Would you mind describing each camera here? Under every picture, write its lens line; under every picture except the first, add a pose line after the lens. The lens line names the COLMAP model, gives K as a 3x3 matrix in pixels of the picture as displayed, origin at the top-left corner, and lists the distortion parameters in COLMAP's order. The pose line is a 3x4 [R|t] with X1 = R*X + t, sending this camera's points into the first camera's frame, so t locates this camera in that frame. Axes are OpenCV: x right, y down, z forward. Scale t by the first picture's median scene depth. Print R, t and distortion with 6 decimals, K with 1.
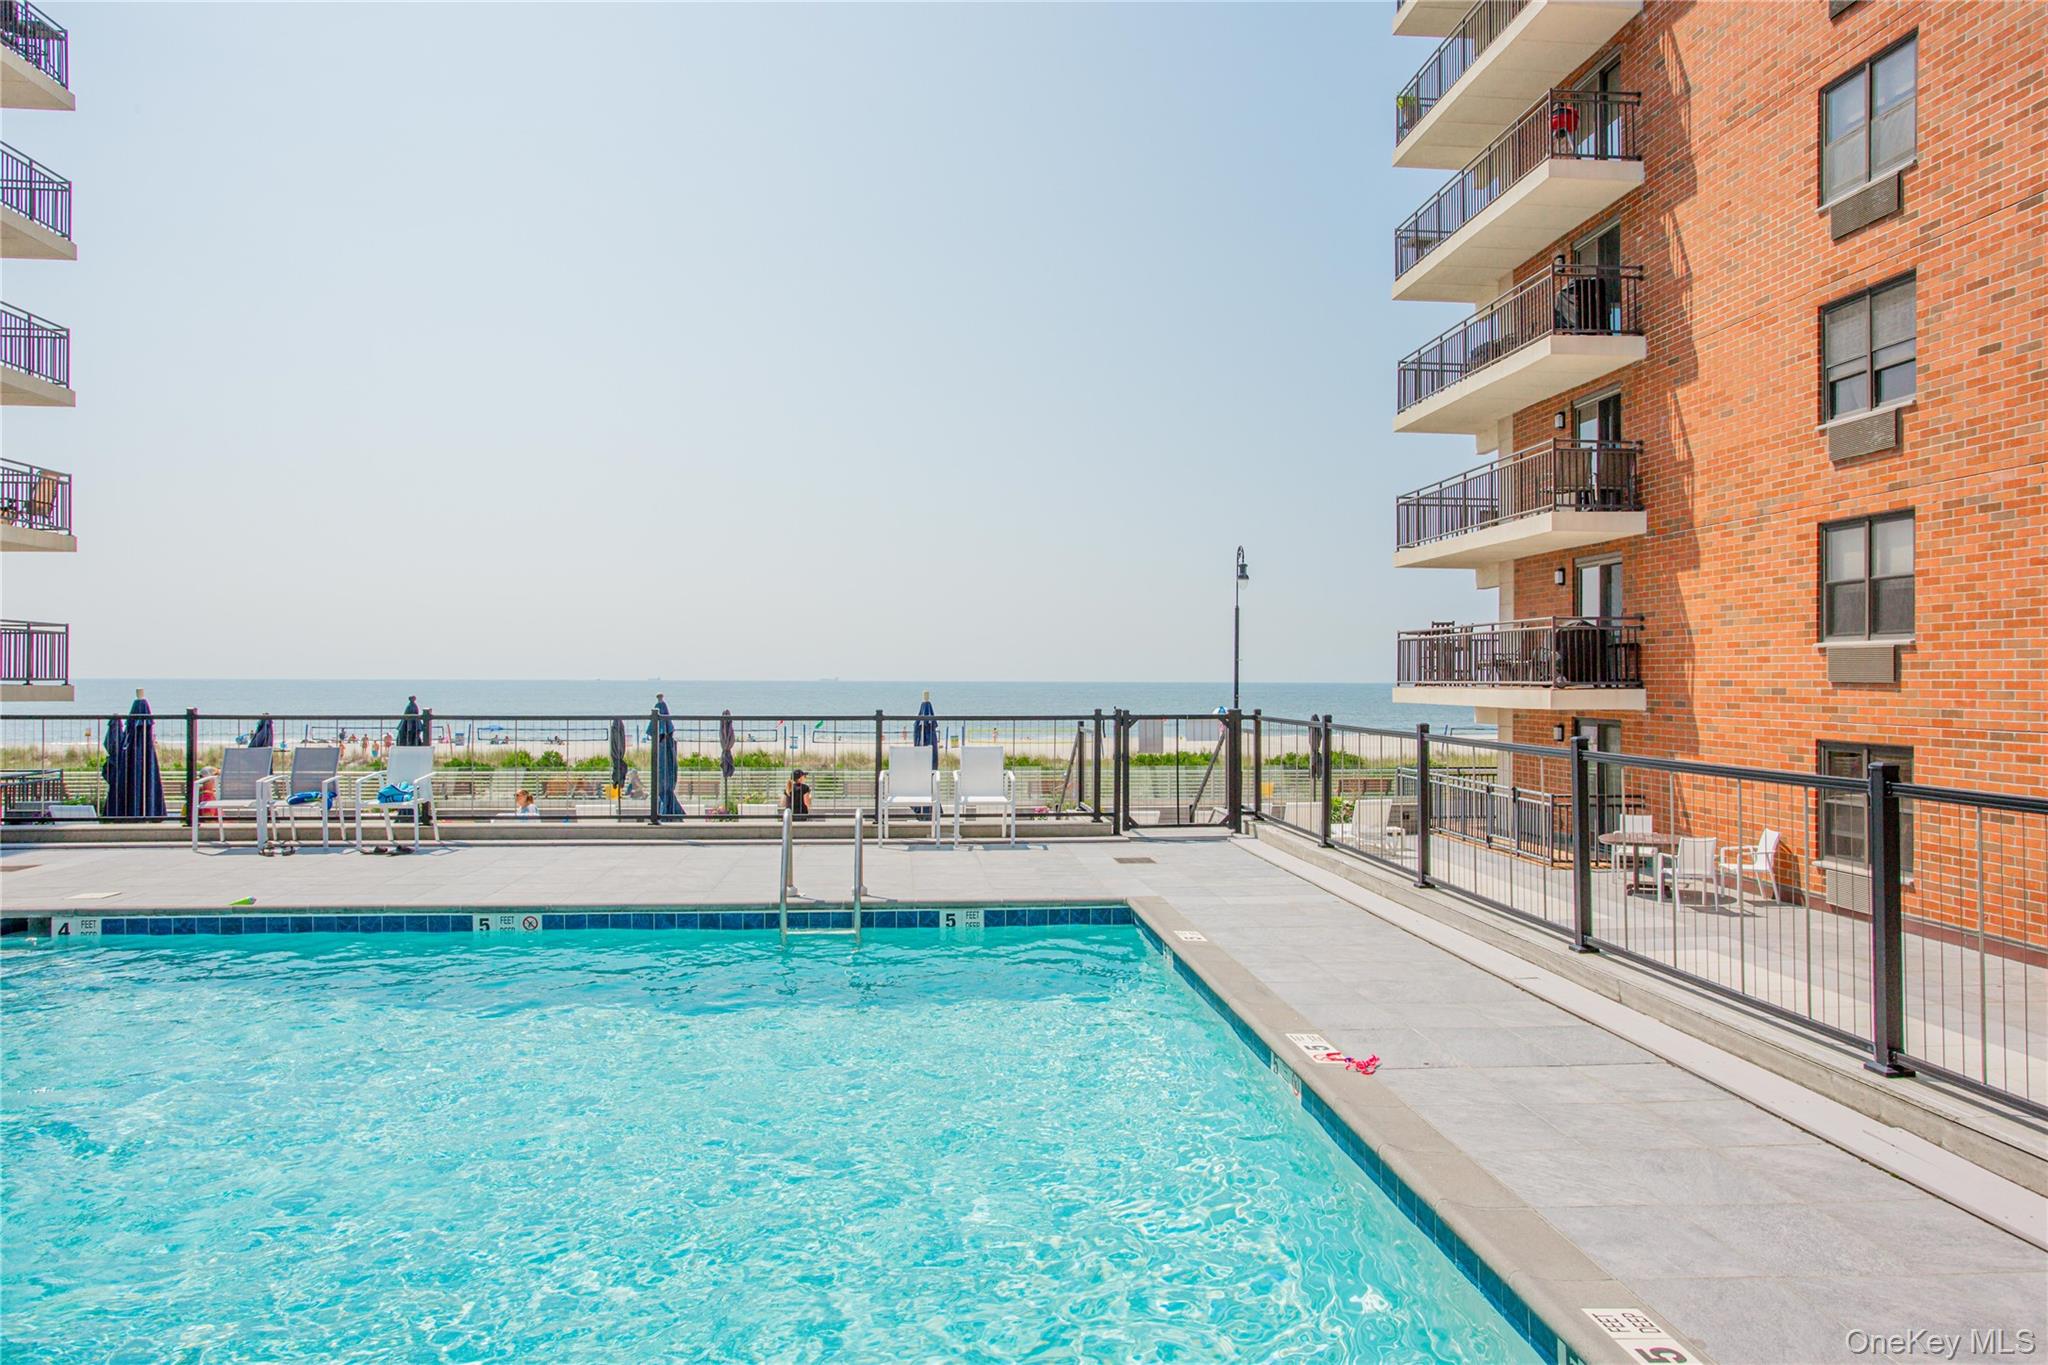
lens RADIAL K [[1306.0, 0, 1012.7], [0, 1306.0, 678.6], [0, 0, 1]] dist [-0.040537, 0.030914]
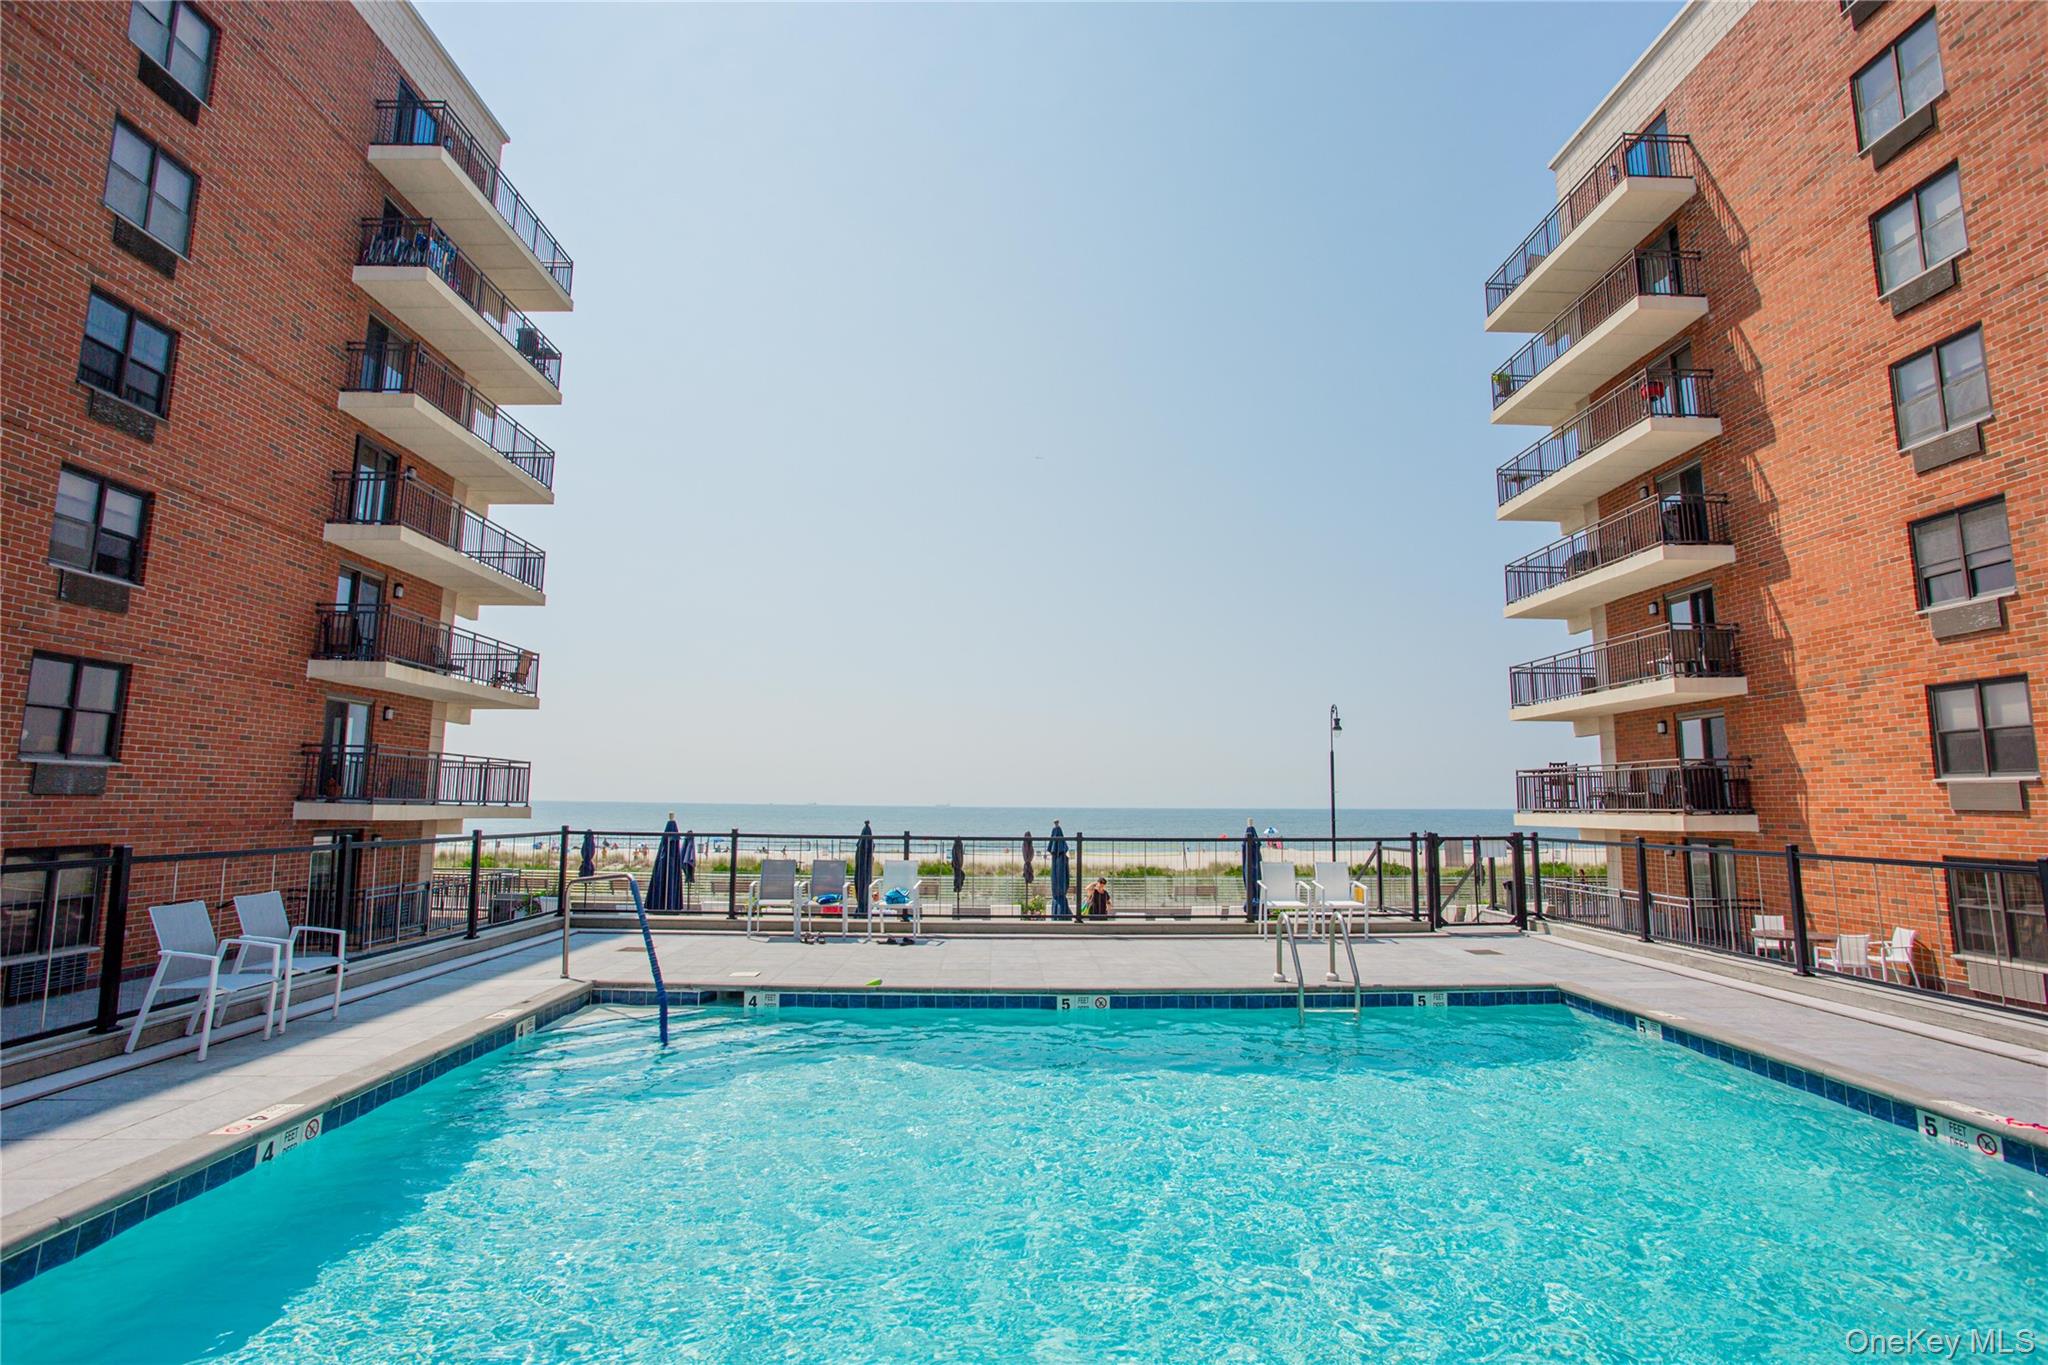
lens RADIAL K [[991.9, 0, 1019.7], [0, 991.9, 675.7], [0, 0, 1]] dist [-0.063110, 0.023907]
pose [[0.998022, -0.003787, -0.062746, -0.219358], [-0.004409, 0.991509, -0.129965, -0.002088], [0.062706, 0.129984, 0.989531, -0.002486]]
